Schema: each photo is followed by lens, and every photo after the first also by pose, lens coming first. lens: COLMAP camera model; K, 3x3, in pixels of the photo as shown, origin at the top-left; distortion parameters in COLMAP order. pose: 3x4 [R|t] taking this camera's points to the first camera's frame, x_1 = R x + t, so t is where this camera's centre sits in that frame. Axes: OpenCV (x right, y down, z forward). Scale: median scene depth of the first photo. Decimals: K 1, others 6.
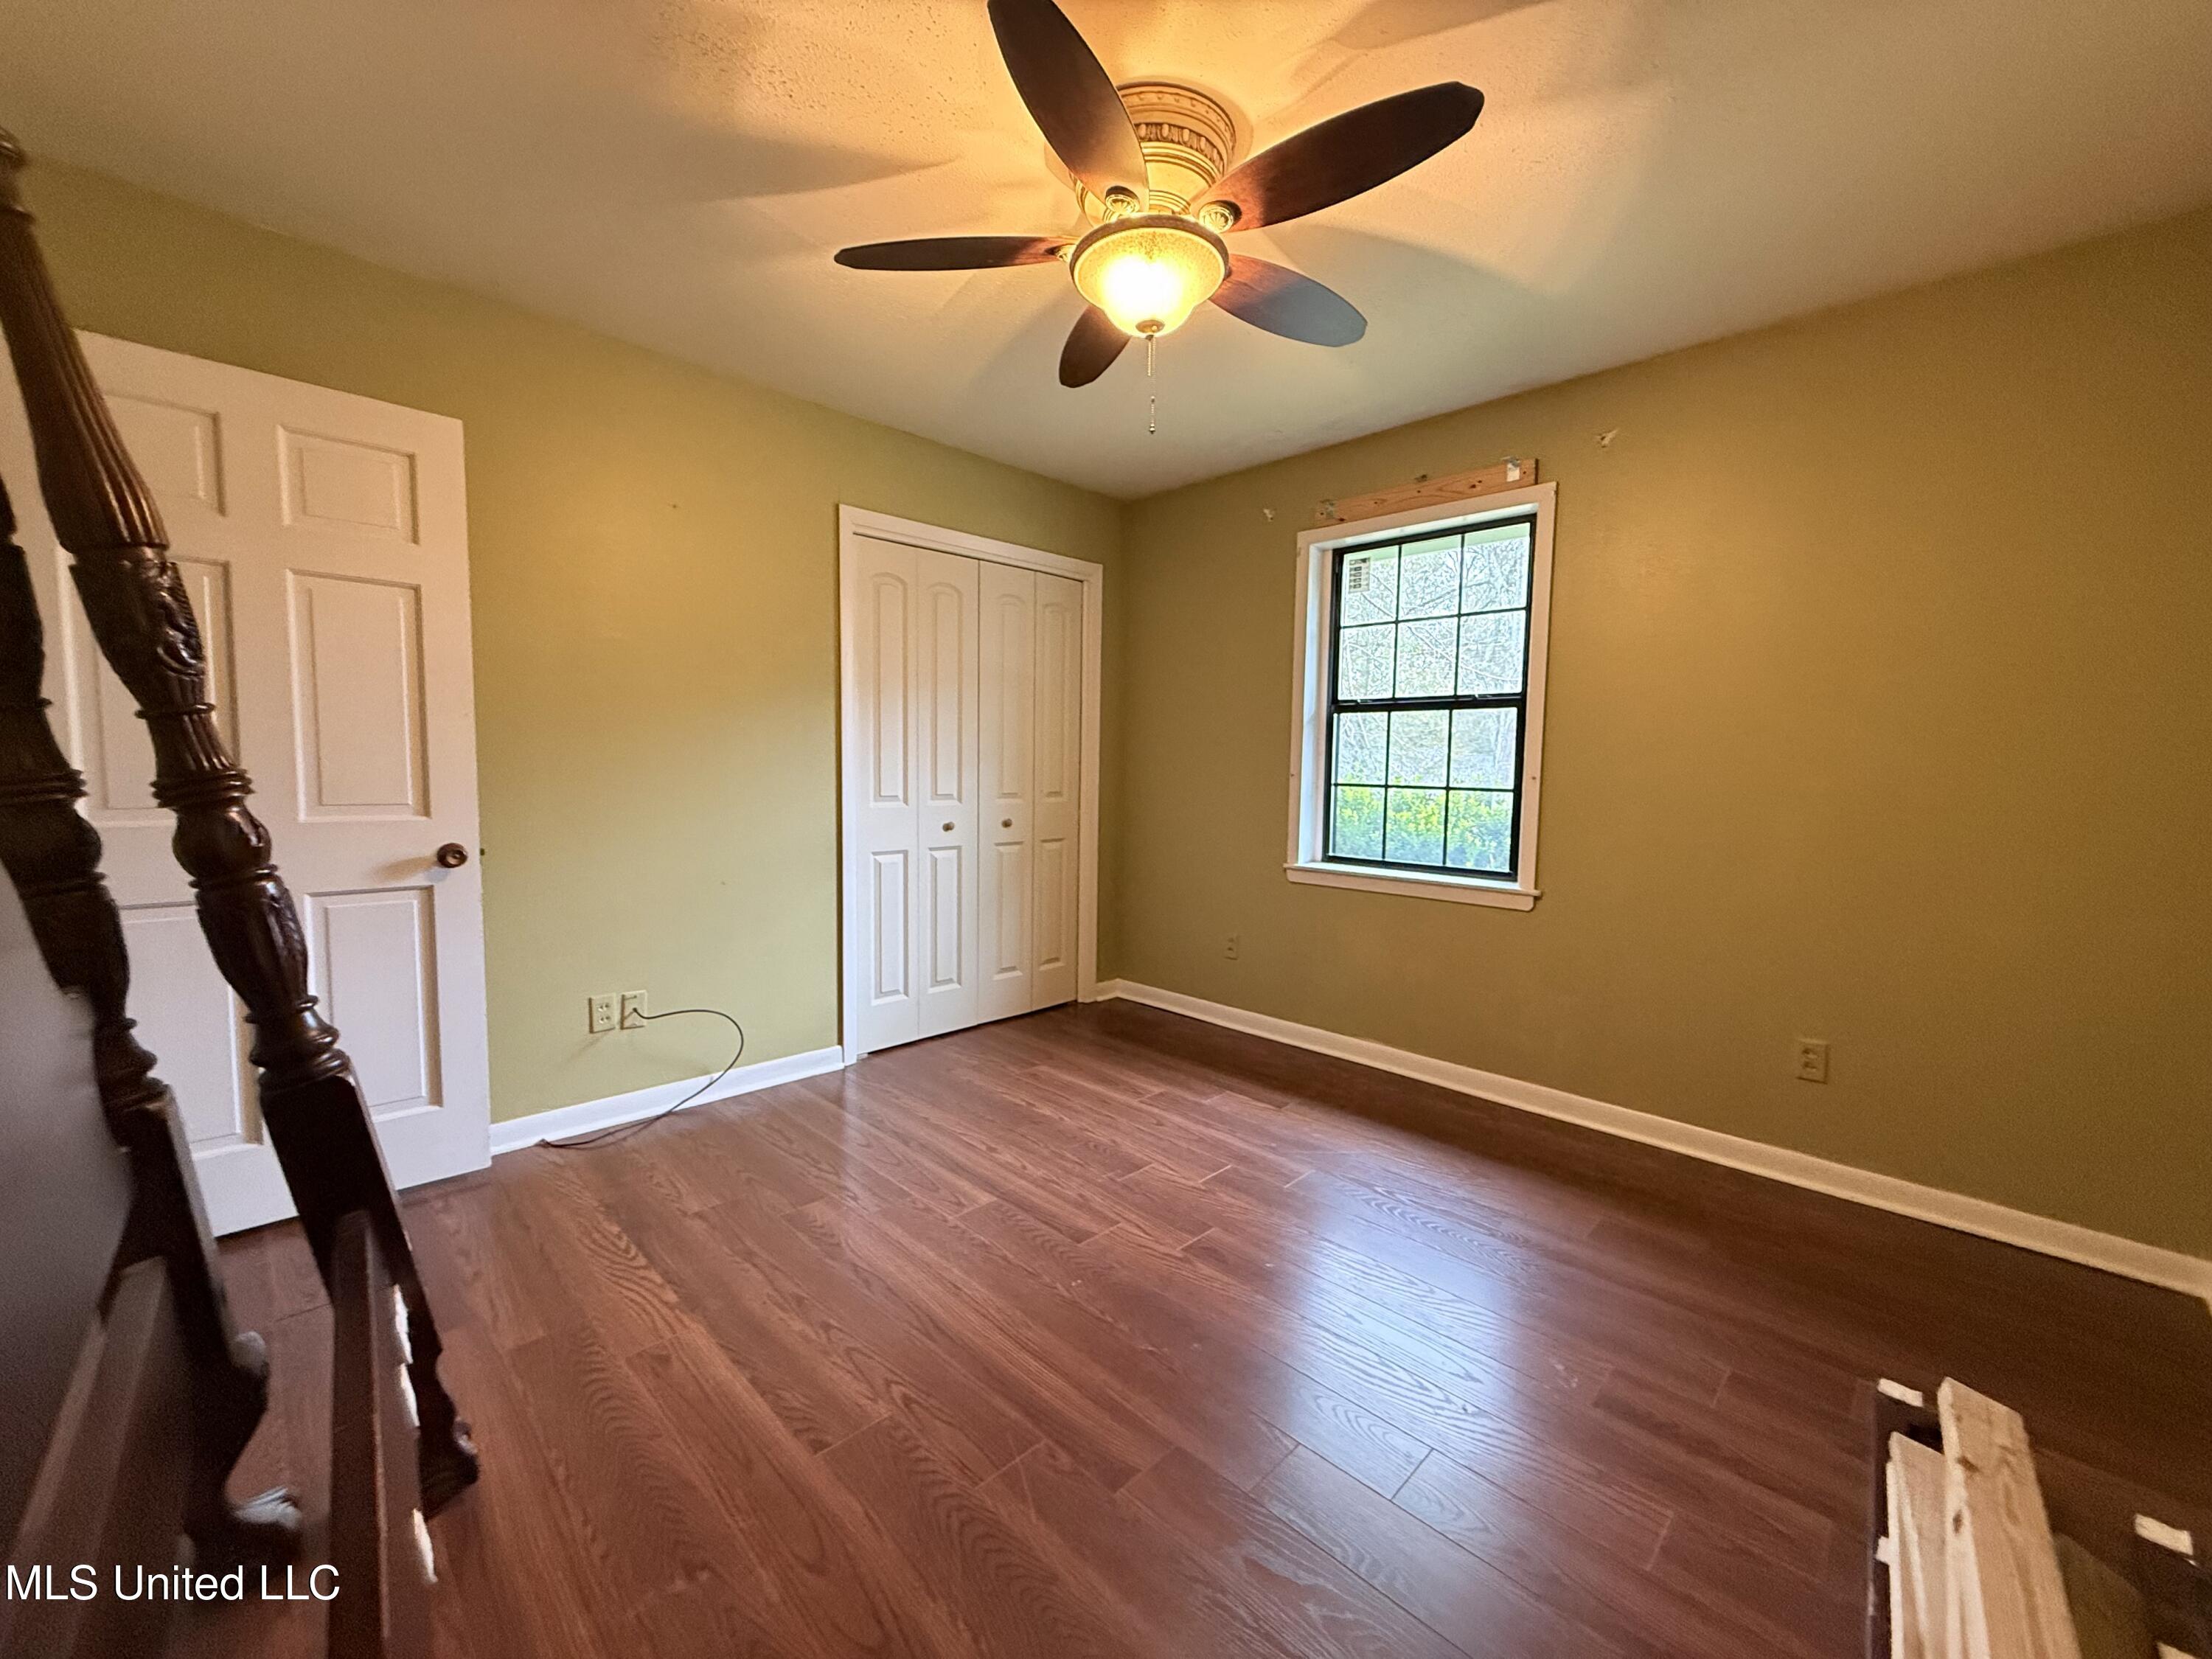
lens RADIAL K [[883.8, 0, 1104.6], [0, 883.8, 832.0], [0, 0, 1]] dist [-0.000113, 0.001027]
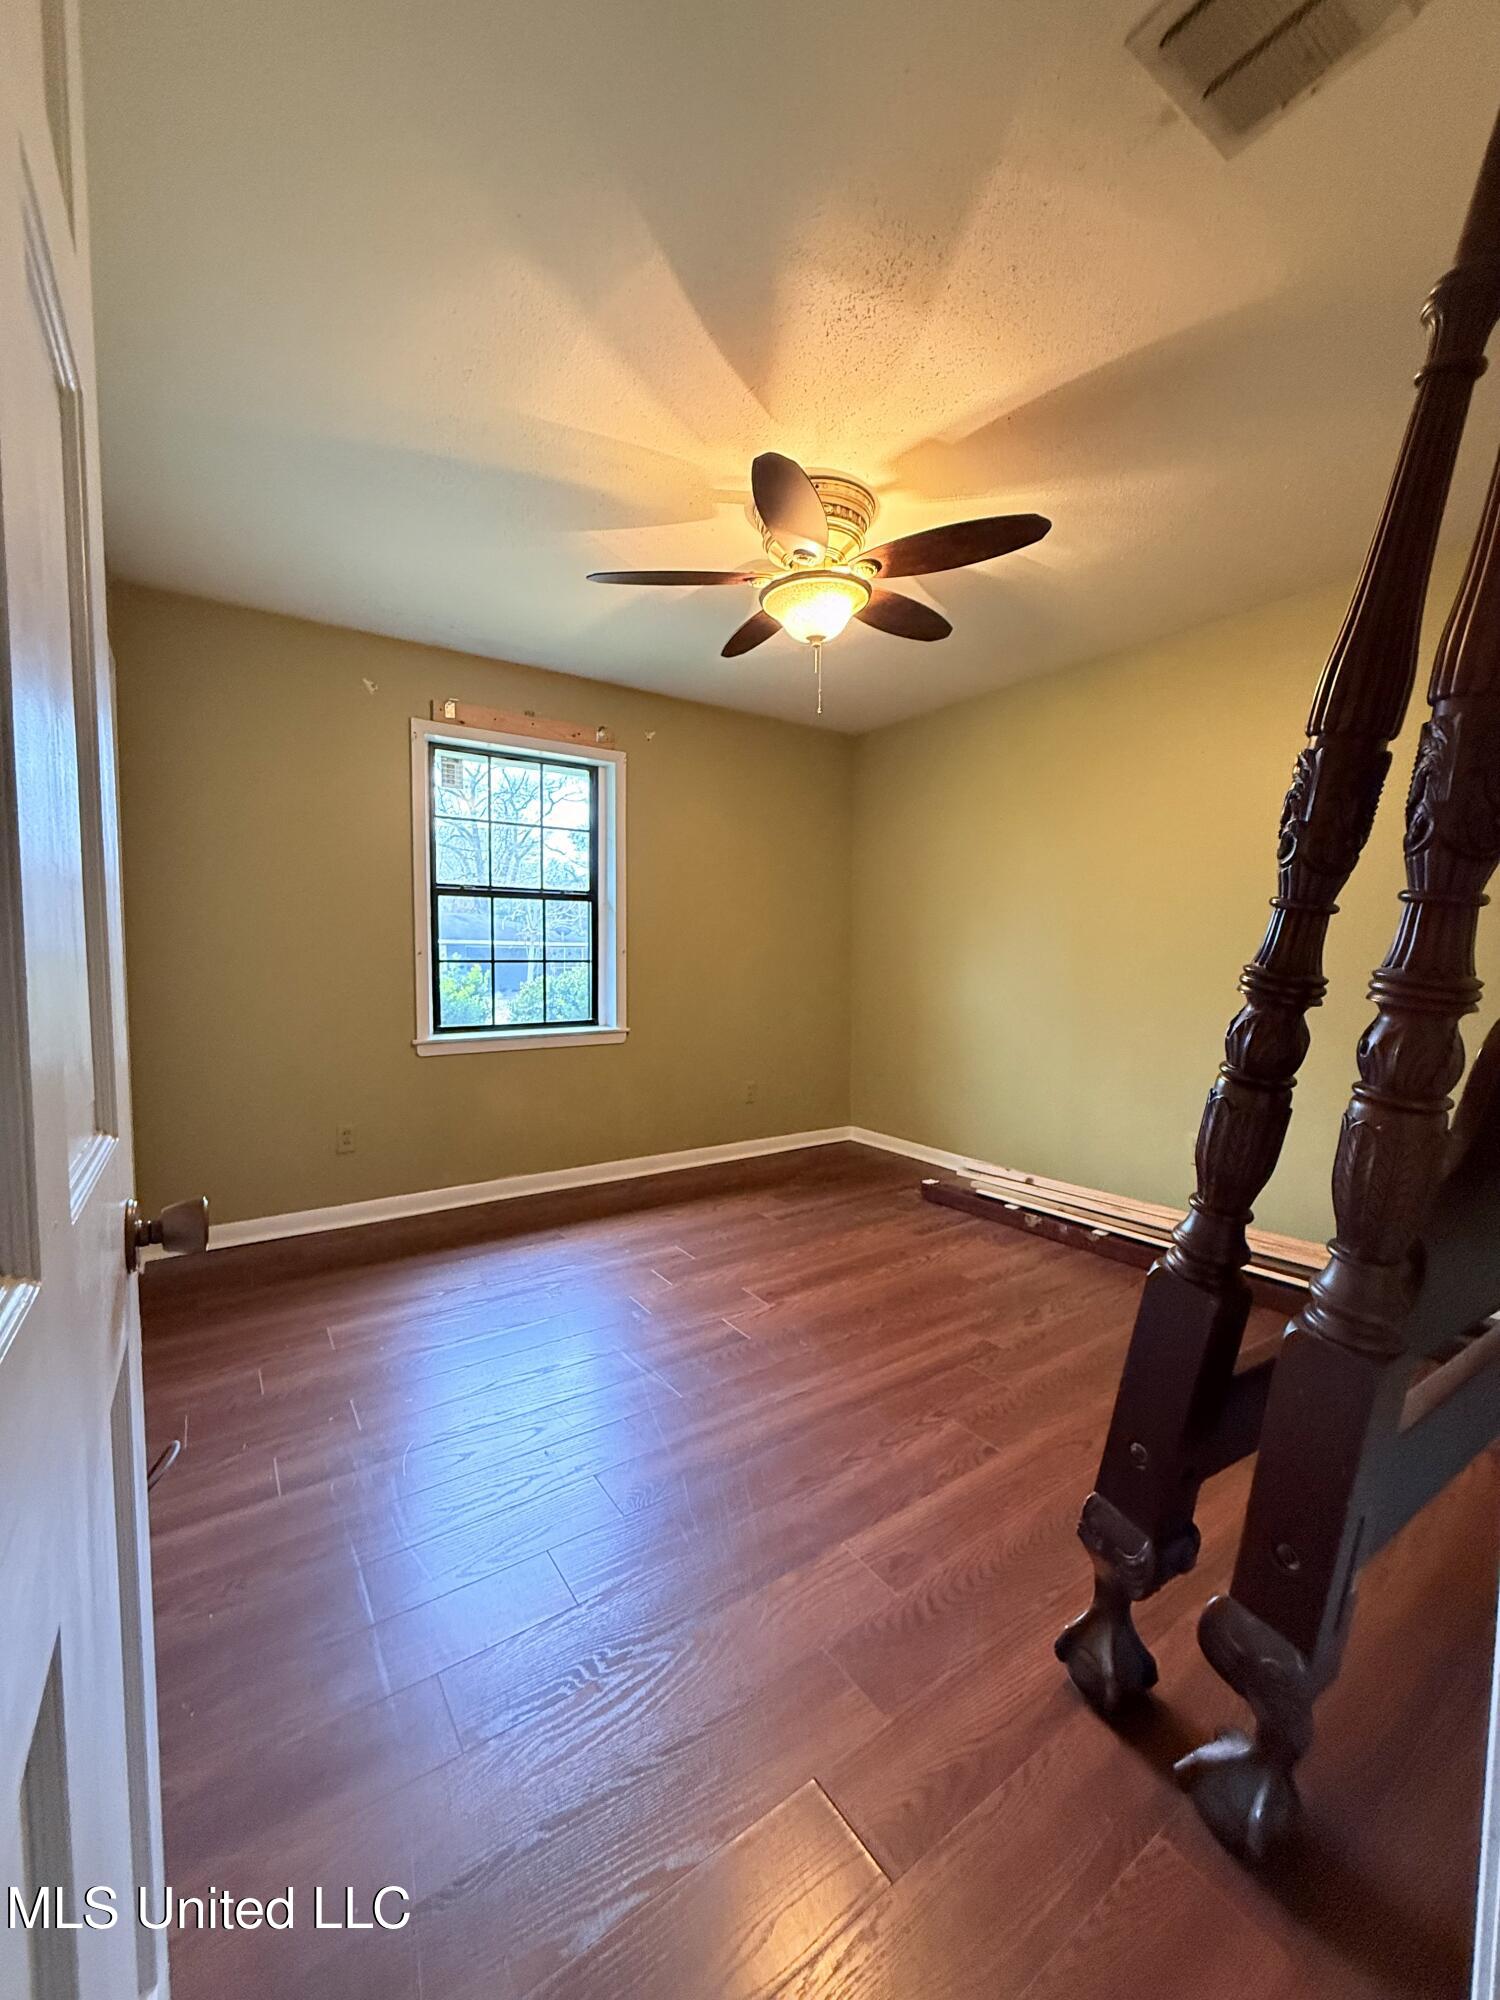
lens RADIAL K [[799.1, 0, 751.2], [0, 799.1, 1003.1], [0, 0, 1]] dist [-0.000113, 0.001027]
pose [[0.171038, -0.077938, 0.982177, -0.766609], [0.074895, 0.995011, 0.065914, -0.046958], [-0.982414, 0.062286, 0.176022, 0.551981]]
